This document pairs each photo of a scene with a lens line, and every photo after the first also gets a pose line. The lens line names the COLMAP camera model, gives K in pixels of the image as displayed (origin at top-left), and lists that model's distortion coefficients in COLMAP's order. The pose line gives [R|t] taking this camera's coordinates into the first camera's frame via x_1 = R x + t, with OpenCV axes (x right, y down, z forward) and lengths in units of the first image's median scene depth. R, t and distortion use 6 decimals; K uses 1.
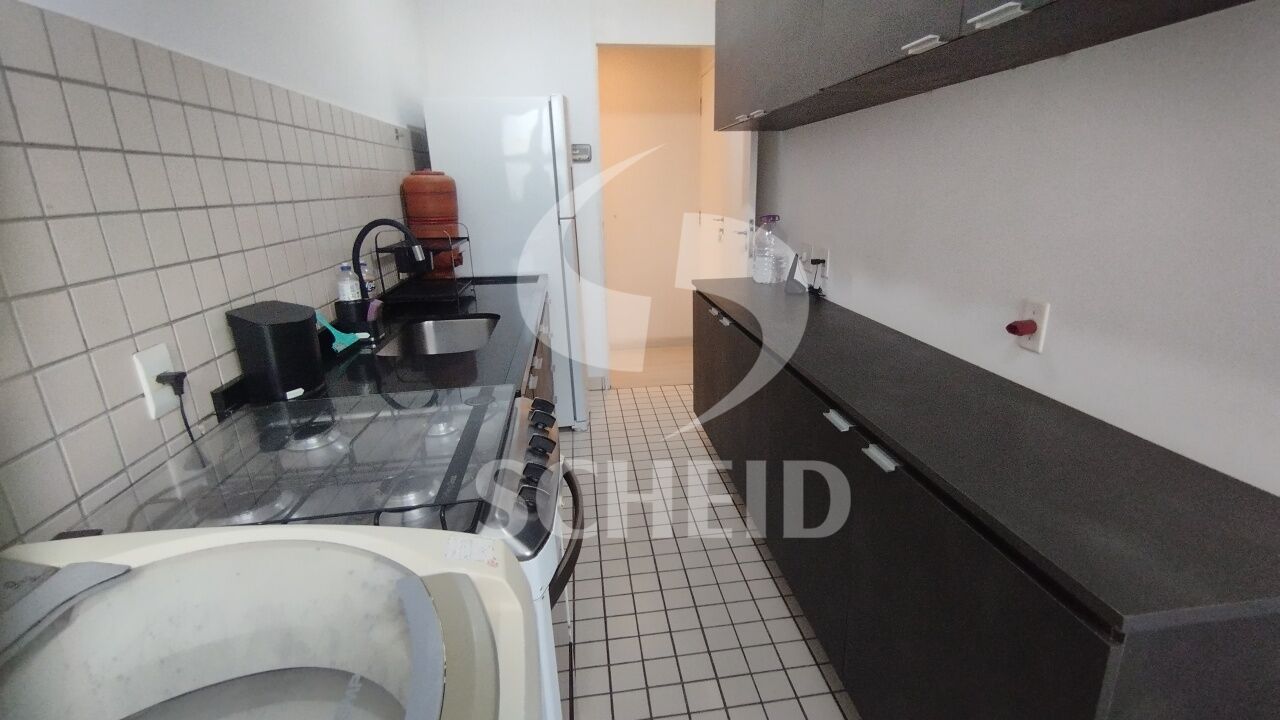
lens RADIAL K [[583.9, 0, 643.6], [0, 583.9, 349.0], [0, 0, 1]] dist [-0.000392, -0.003935]
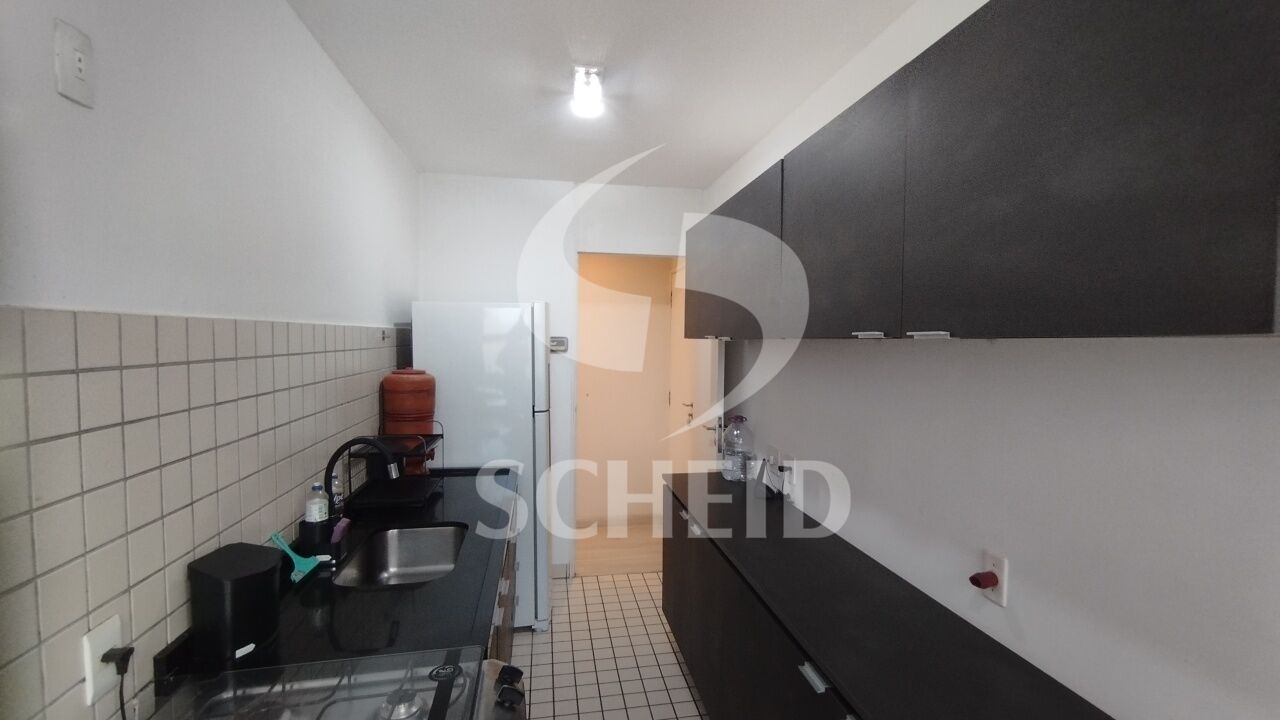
lens RADIAL K [[583.9, 0, 645.0], [0, 583.9, 361.5], [0, 0, 1]] dist [-0.000392, -0.003935]
pose [[0.998076, 0.032883, 0.052570, -0.012107], [-0.018639, 0.967697, -0.251427, -0.098482], [-0.059140, 0.249964, 0.966447, -0.040572]]
